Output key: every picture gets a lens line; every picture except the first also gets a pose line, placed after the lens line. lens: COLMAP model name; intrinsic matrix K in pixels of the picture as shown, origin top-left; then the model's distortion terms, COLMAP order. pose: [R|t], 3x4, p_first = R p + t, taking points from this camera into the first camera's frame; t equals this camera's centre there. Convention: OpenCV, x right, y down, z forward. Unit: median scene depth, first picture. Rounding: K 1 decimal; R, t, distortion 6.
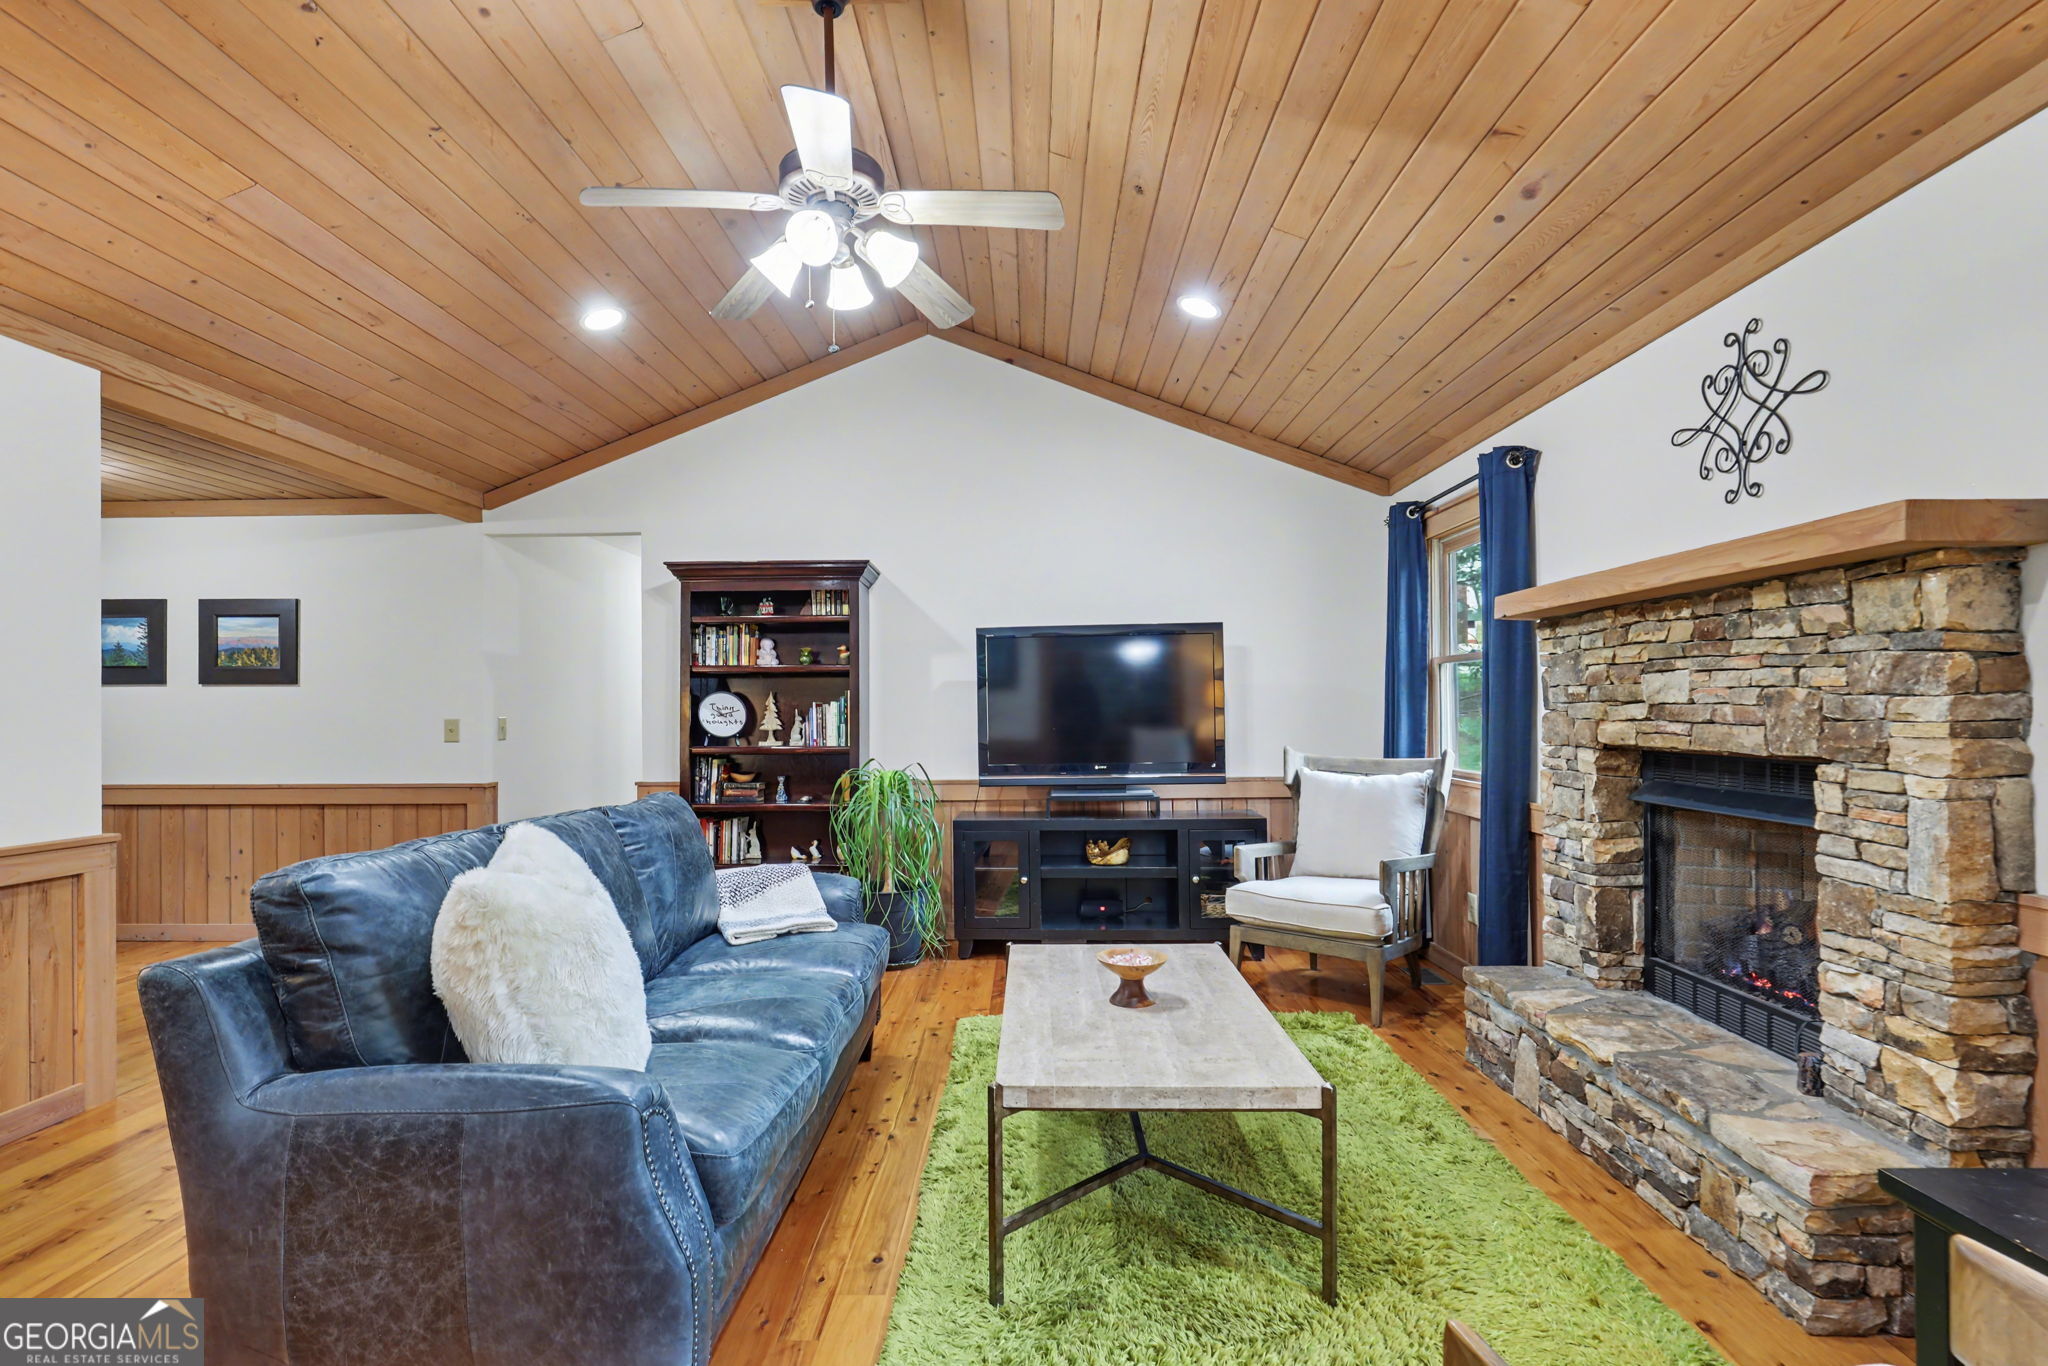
lens RADIAL K [[965.9, 0, 998.4], [0, 965.9, 698.6], [0, 0, 1]] dist [-0.000151, -0.000847]
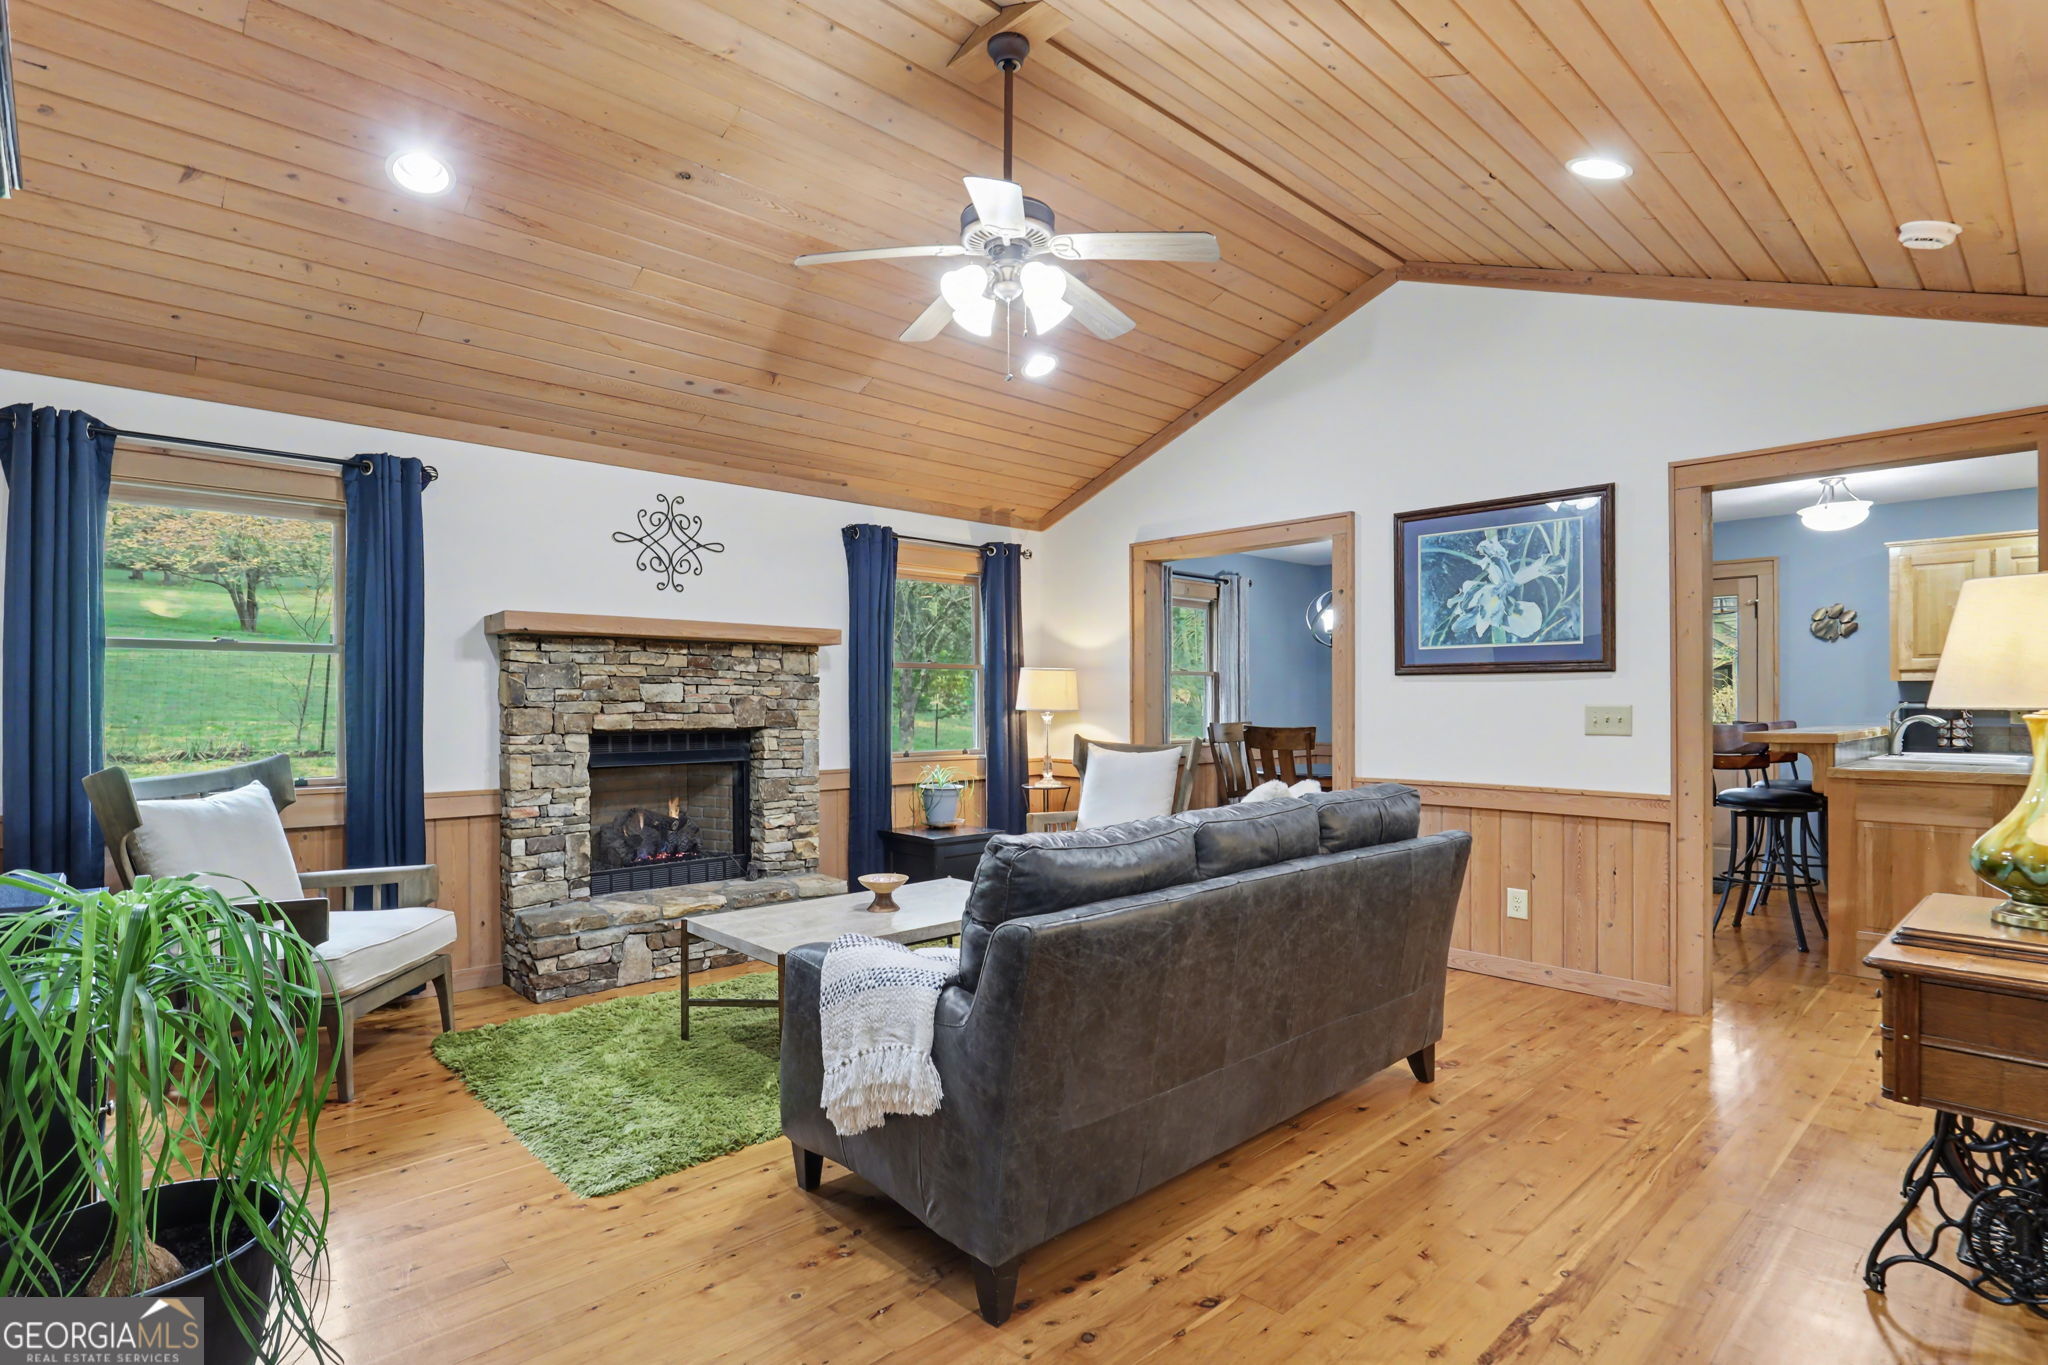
lens RADIAL K [[1036.7, 0, 1011.1], [0, 1036.7, 700.0], [0, 0, 1]] dist [-0.006457, -0.000144]
pose [[-0.702476, 0.010283, 0.711633, -1.028835], [0.000130, 0.999897, -0.014320, 0.026787], [-0.711708, -0.009967, -0.702405, 1.844024]]
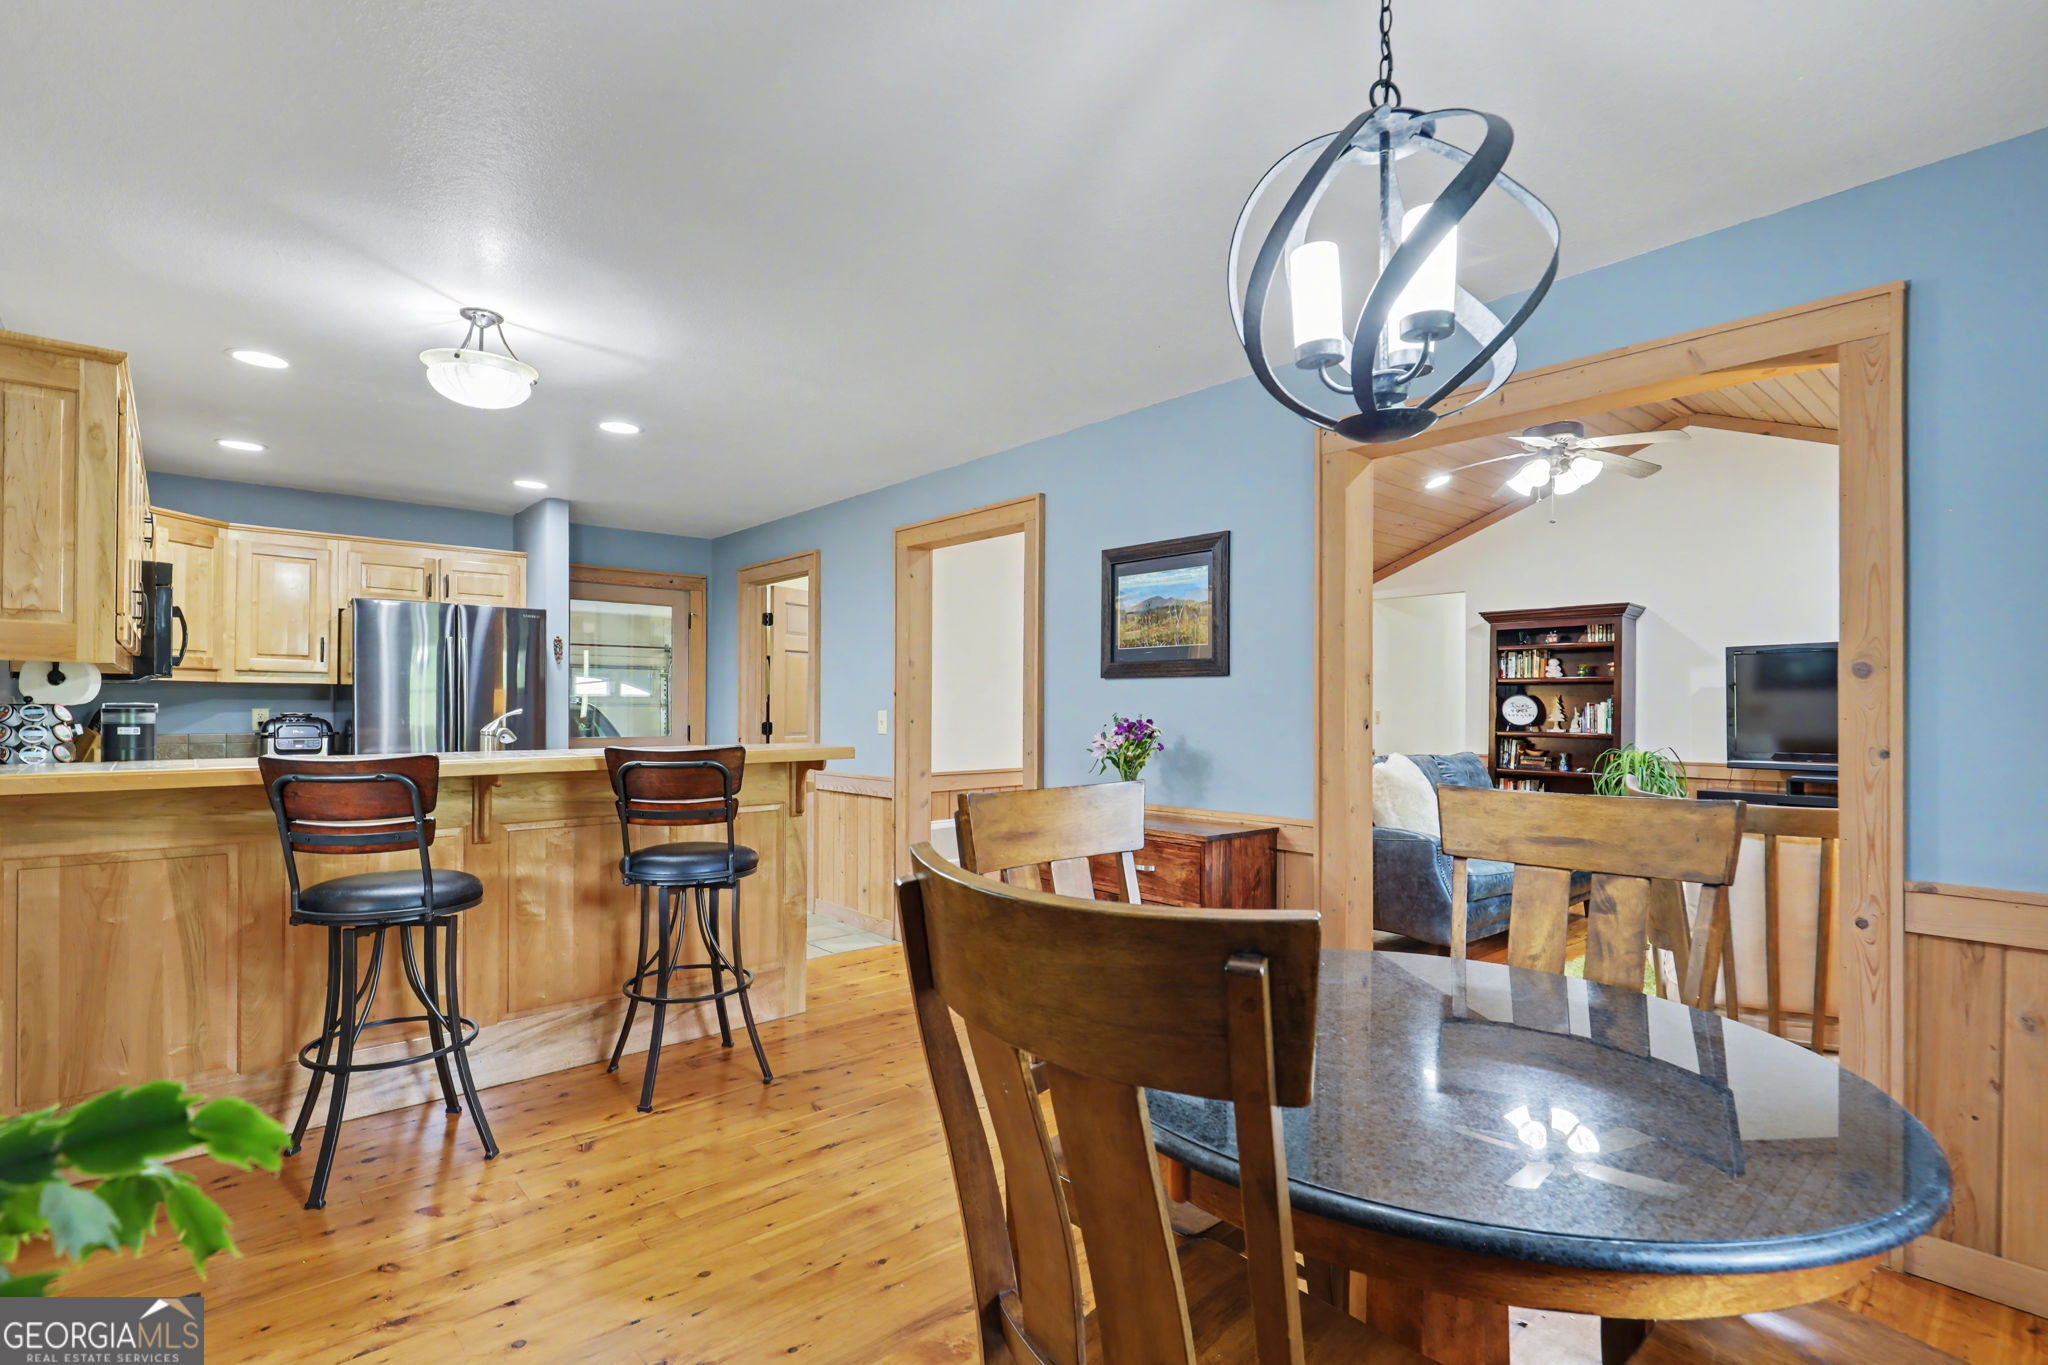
lens RADIAL K [[1021.1, 0, 993.8], [0, 1021.1, 710.9], [0, 0, 1]] dist [-0.000729, -0.000102]
pose [[0.682743, 0.014238, -0.730520, 0.794192], [0.000671, 0.999797, 0.020113, -0.037746], [0.730658, -0.014223, 0.682595, -1.710309]]
